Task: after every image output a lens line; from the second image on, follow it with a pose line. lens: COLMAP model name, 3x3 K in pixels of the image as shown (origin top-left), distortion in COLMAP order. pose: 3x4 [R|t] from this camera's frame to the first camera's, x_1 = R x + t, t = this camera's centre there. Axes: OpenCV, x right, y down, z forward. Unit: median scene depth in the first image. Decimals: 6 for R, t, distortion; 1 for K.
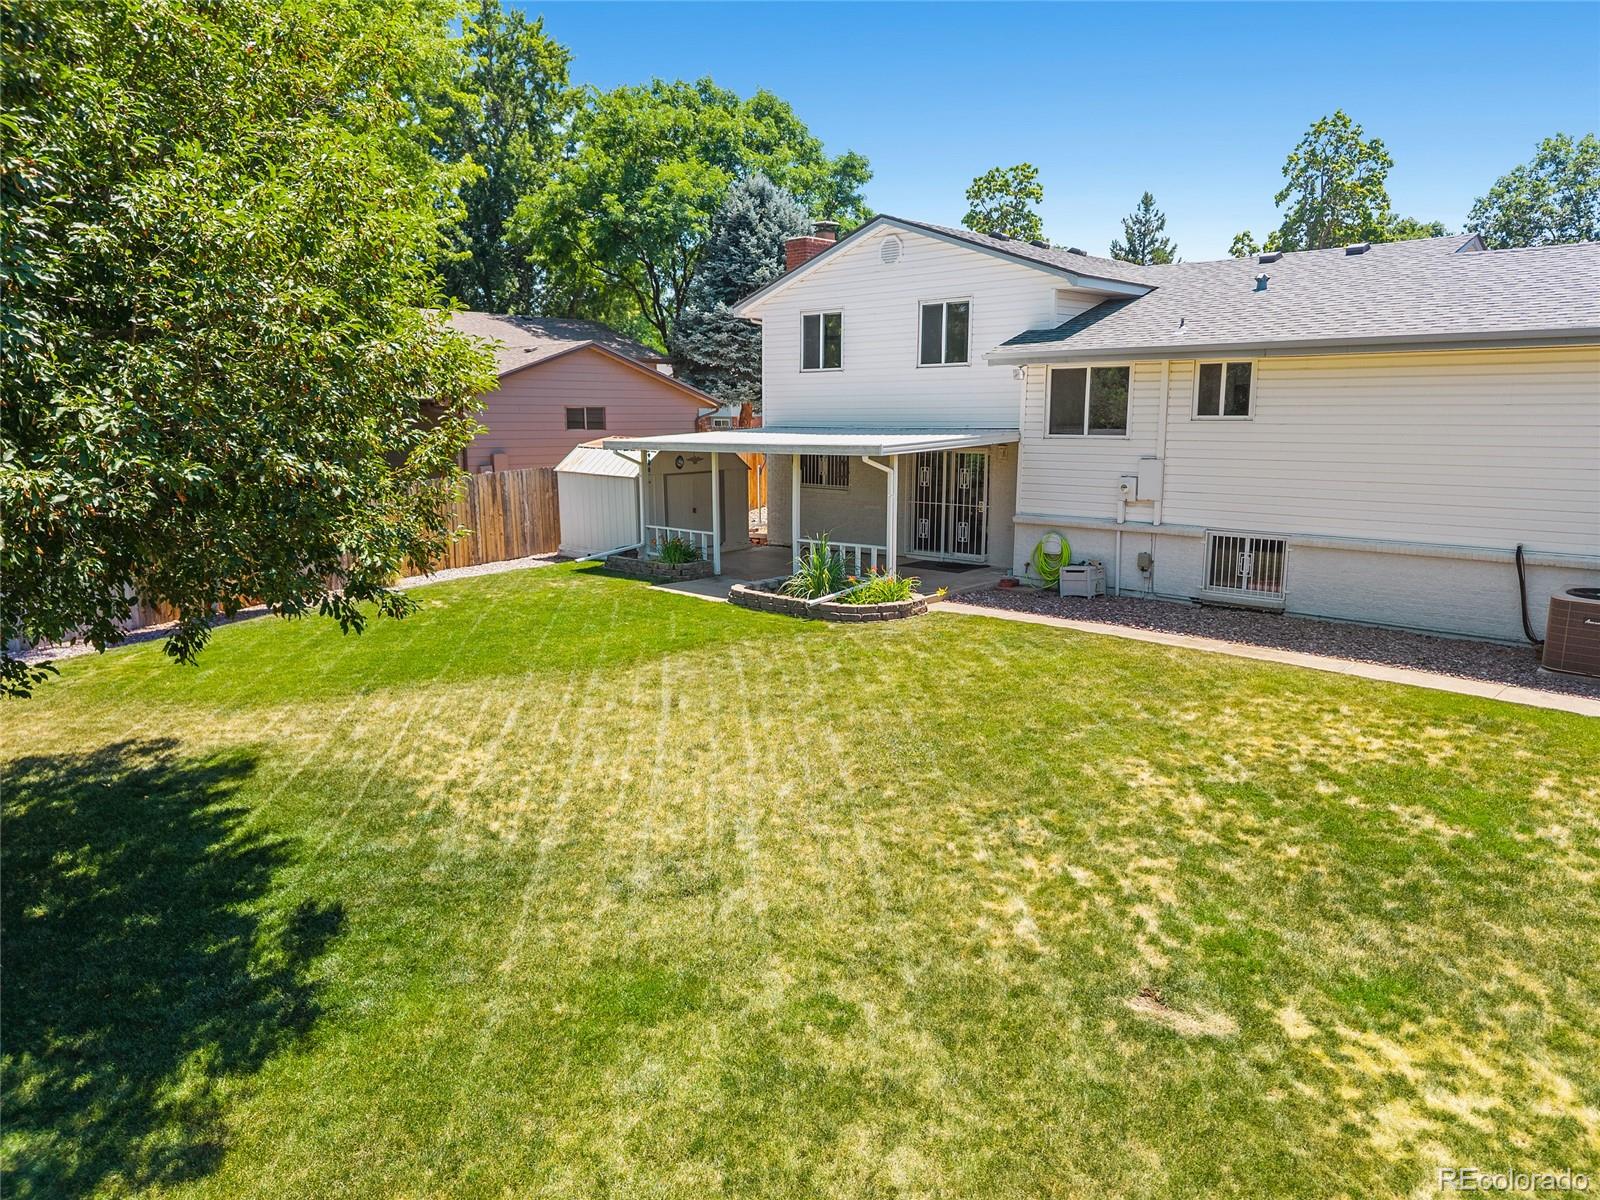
lens RADIAL K [[1073.1, 0, 798.5], [0, 1073.1, 596.5], [0, 0, 1]] dist [0.028401, -0.036945]
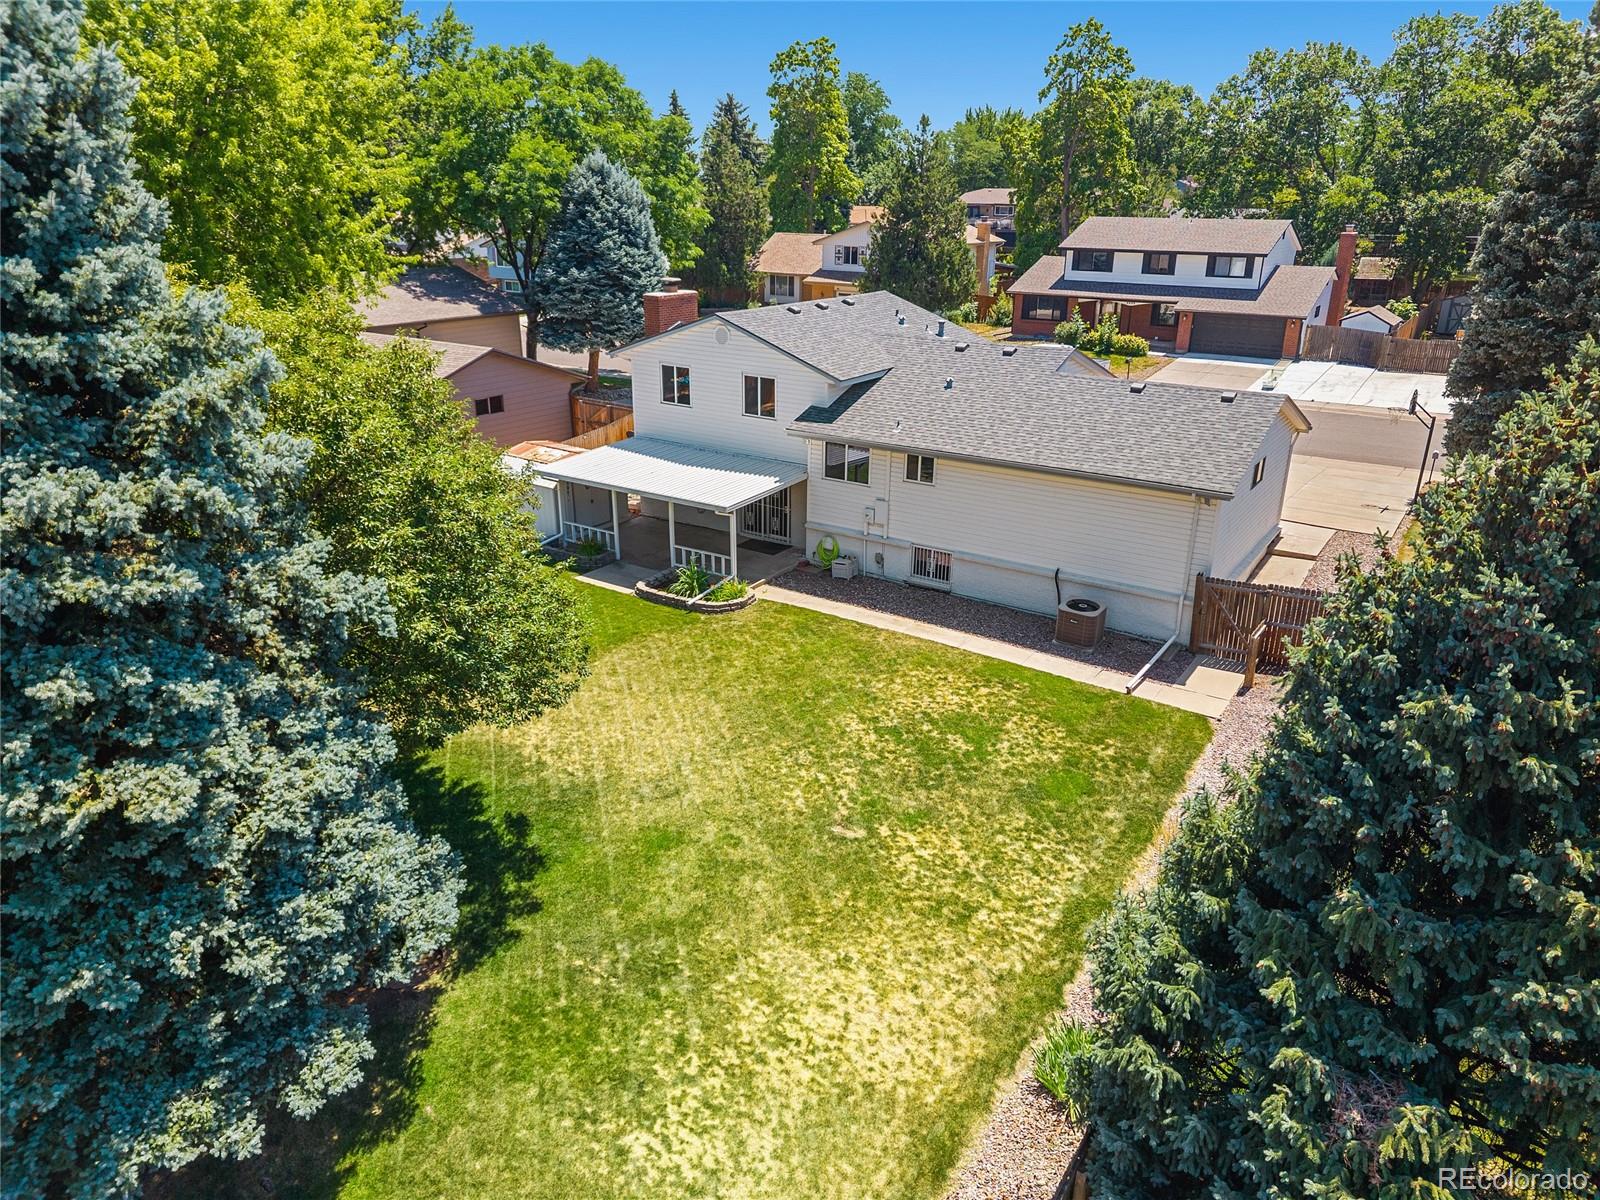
lens RADIAL K [[1043.1, 0, 800.0], [0, 1043.1, 600.0], [0, 0, 1]] dist [0.067001, -0.001680]
pose [[0.984672, -0.050585, 0.166921, -0.132986], [0.017584, 0.980934, 0.193542, -0.460448], [-0.173529, -0.187640, 0.966788, -0.950834]]
